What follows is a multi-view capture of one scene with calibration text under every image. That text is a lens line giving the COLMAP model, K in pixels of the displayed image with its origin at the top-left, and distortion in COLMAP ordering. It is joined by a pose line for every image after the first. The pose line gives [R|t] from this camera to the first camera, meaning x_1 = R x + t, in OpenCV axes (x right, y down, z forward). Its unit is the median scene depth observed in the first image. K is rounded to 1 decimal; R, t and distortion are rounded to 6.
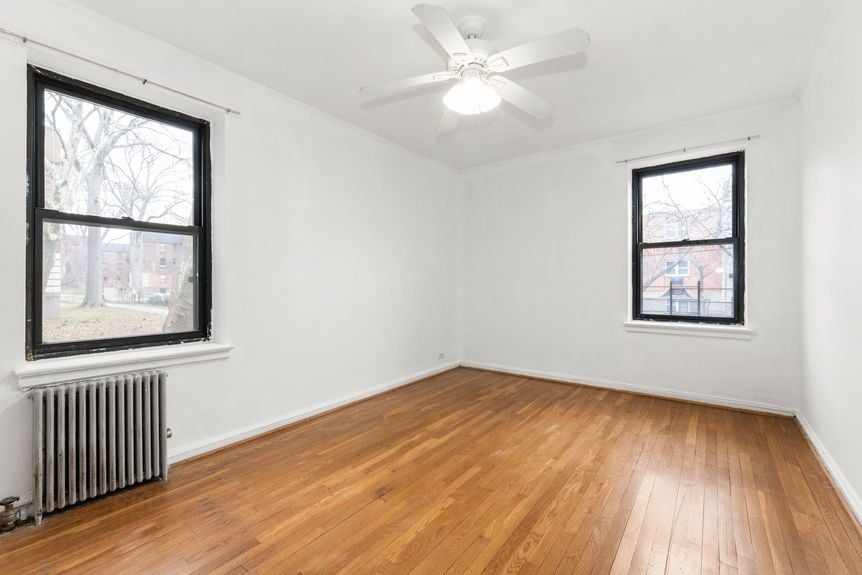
lens RADIAL K [[372.2, 0, 434.2], [0, 372.2, 282.2], [0, 0, 1]] dist [-0.001268, -0.000605]
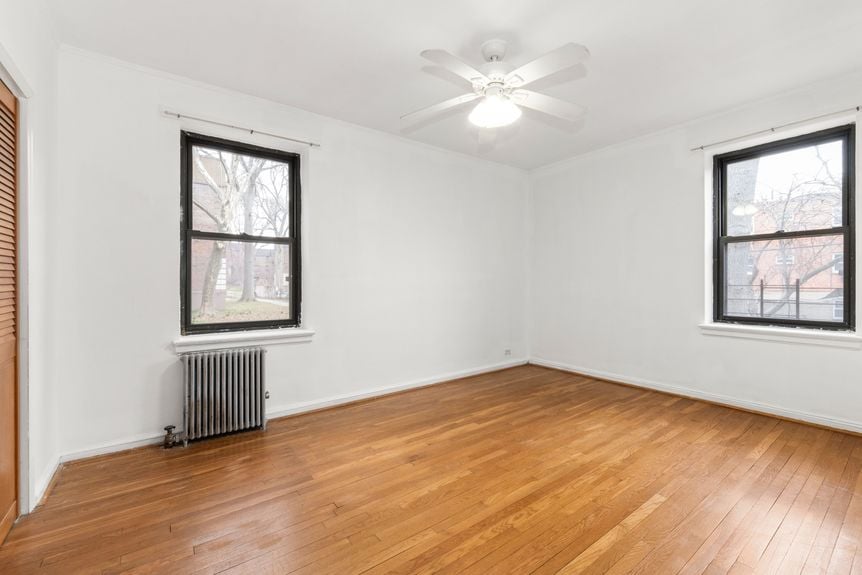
lens RADIAL K [[371.7, 0, 431.2], [0, 371.7, 281.4], [0, 0, 1]] dist [0.000984, 0.000062]
pose [[0.958806, -0.001206, -0.284059, 0.184886], [0.001530, 0.999998, 0.000918, 0.000316], [0.284057, -0.001315, 0.958807, -0.086507]]
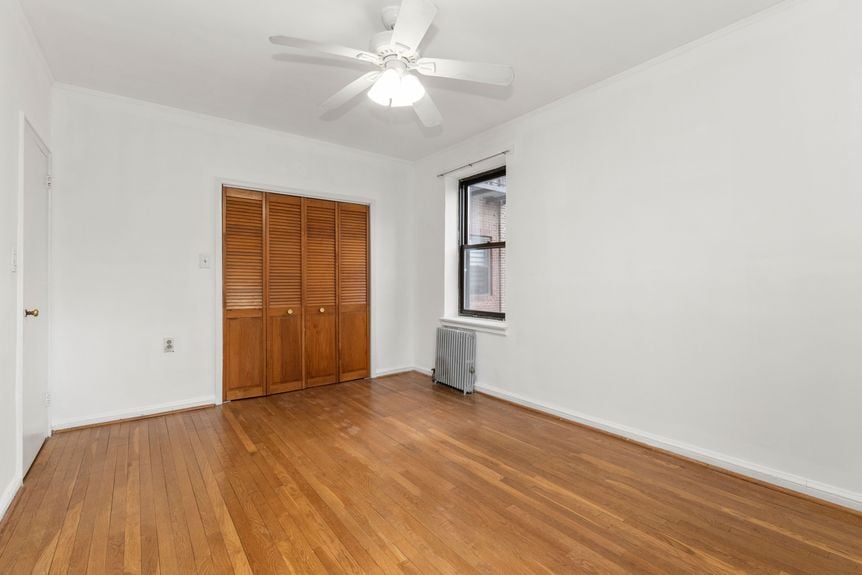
lens RADIAL K [[374.9, 0, 435.7], [0, 374.9, 283.4], [0, 0, 1]] dist [-0.001126, -0.000595]
pose [[-0.255699, 0.012998, -0.966669, 0.797218], [0.006410, 0.999910, 0.011749, -0.006687], [0.966735, -0.003192, -0.255759, 1.056186]]
